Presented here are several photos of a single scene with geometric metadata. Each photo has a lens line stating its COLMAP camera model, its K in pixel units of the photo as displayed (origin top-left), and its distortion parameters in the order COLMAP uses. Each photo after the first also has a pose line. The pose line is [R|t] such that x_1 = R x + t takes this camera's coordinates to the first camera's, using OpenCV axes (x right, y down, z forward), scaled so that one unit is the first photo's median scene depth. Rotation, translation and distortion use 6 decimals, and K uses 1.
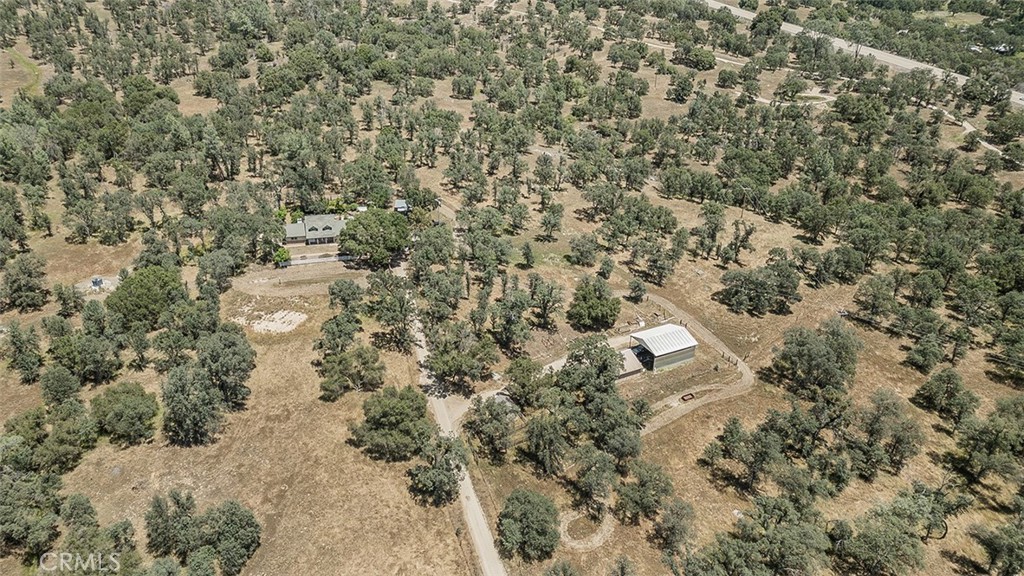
lens RADIAL K [[714.0, 0, 508.4], [0, 714.0, 288.5], [0, 0, 1]] dist [0.075547, -0.042894]
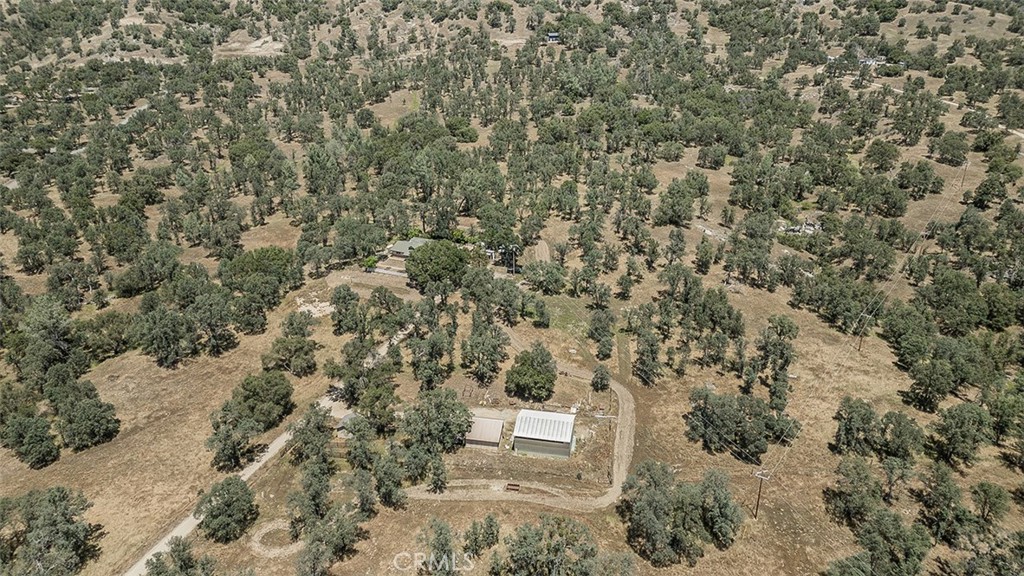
lens RADIAL K [[714.0, 0, 508.4], [0, 714.0, 288.5], [0, 0, 1]] dist [0.075547, -0.042894]
pose [[0.784054, 0.232198, -0.575624, 0.726704], [-0.279266, 0.960189, 0.006940, -0.099333], [0.554319, 0.155311, 0.817685, 0.209378]]
